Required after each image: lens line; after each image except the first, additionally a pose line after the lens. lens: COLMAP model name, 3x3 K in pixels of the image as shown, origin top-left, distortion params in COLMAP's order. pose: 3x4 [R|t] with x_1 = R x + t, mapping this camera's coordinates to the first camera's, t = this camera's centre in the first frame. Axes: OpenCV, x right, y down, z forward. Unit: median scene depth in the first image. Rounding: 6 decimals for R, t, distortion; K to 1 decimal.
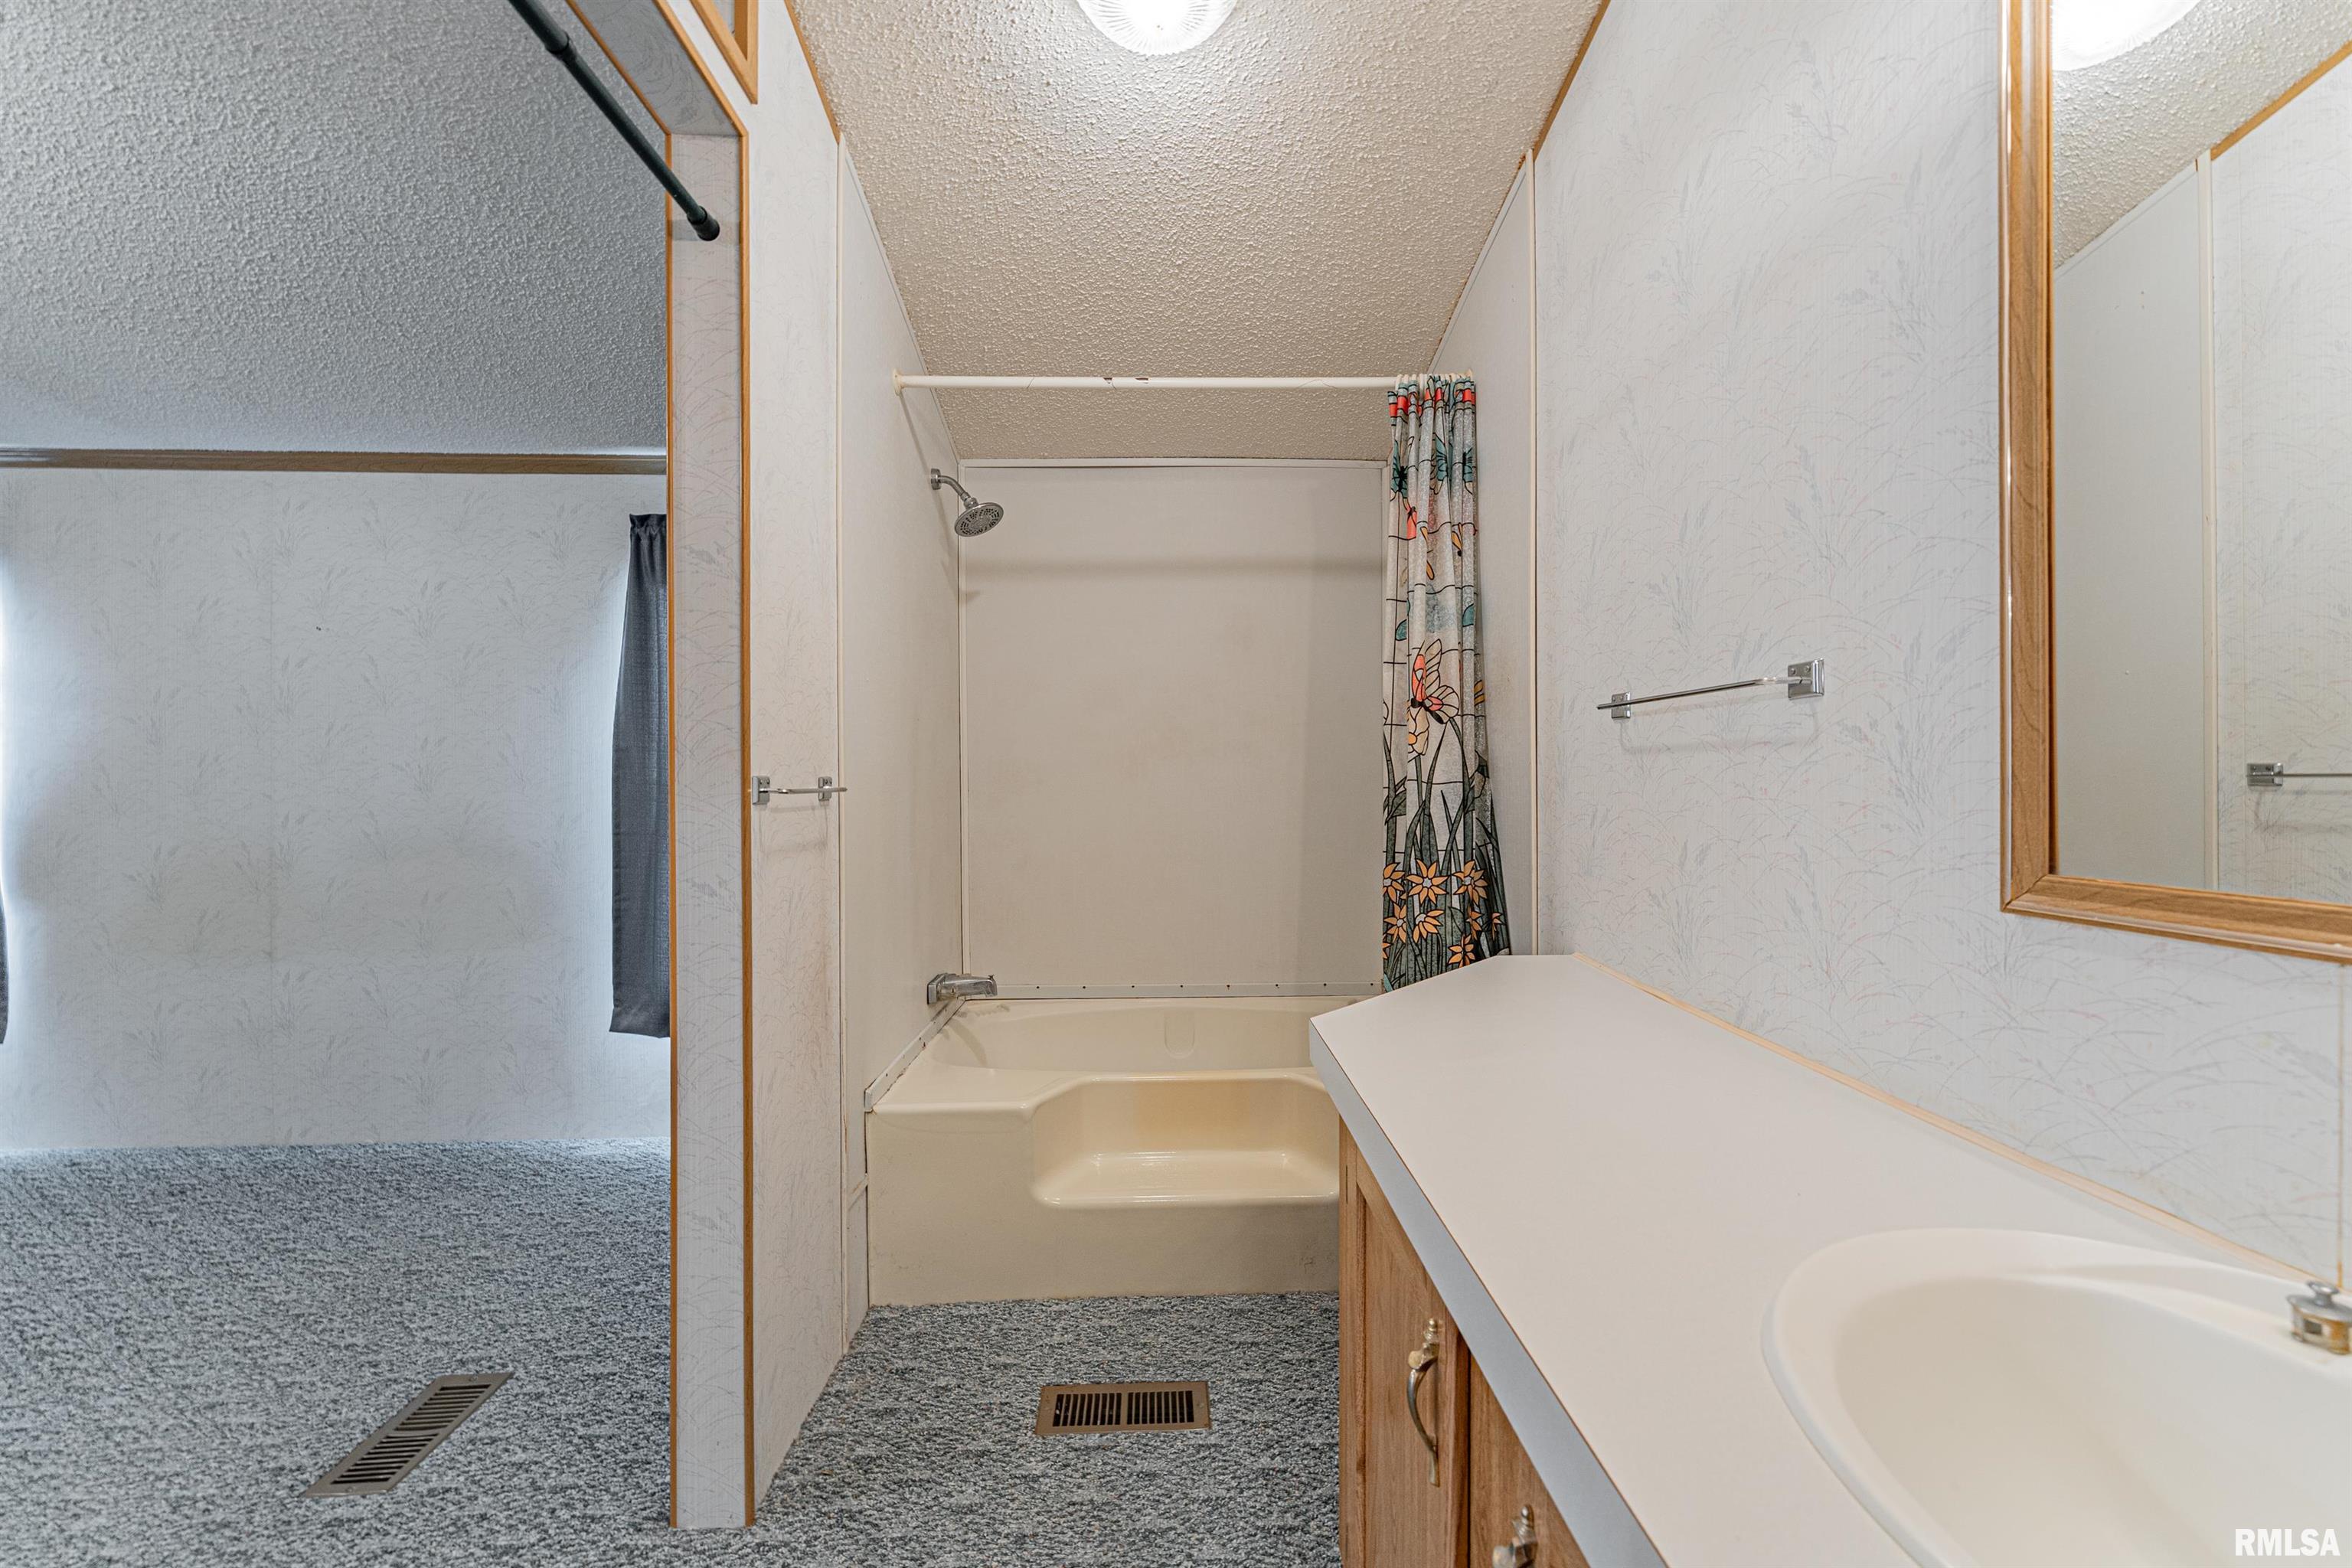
lens RADIAL K [[933.1, 0, 1178.3], [0, 933.1, 784.6], [0, 0, 1]] dist [-0.001517, -0.000313]
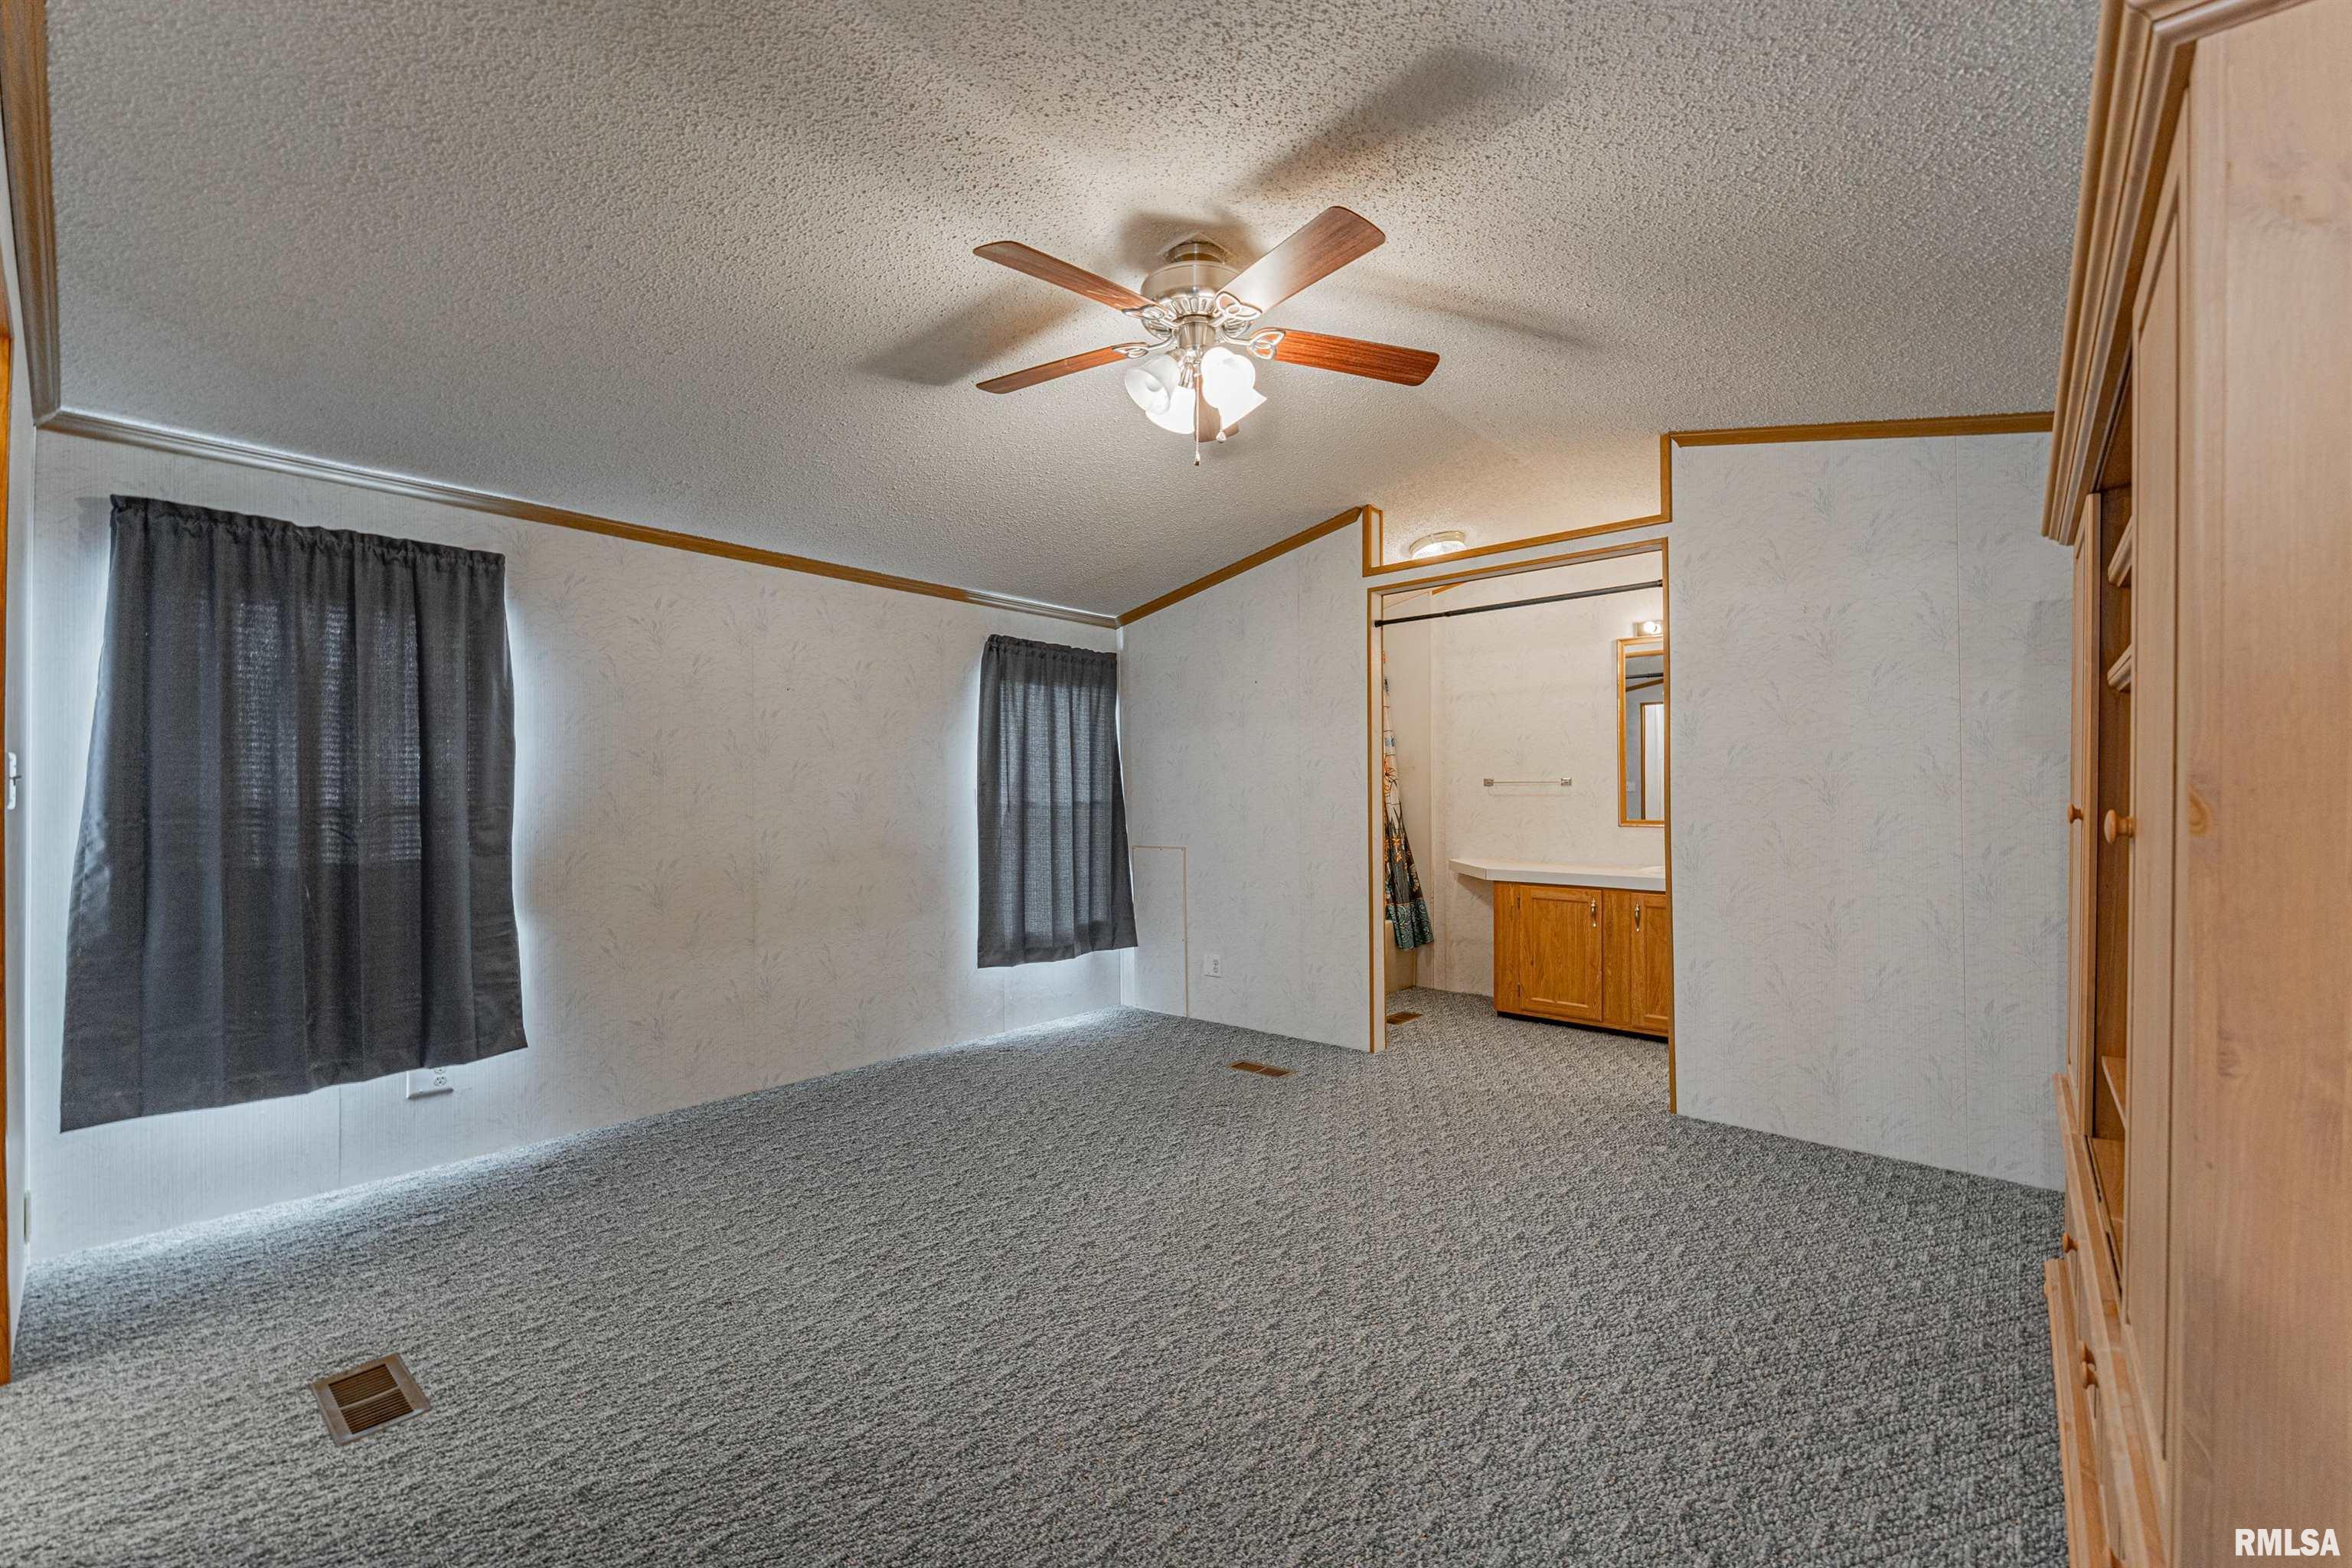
lens RADIAL K [[933.1, 0, 1184.2], [0, 933.1, 794.9], [0, 0, 1]] dist [-0.001517, -0.000313]
pose [[0.693168, 0.004556, 0.720761, -3.418575], [0.002694, 0.999957, -0.008911, -0.012580], [-0.720771, 0.008118, 0.693126, -0.712171]]
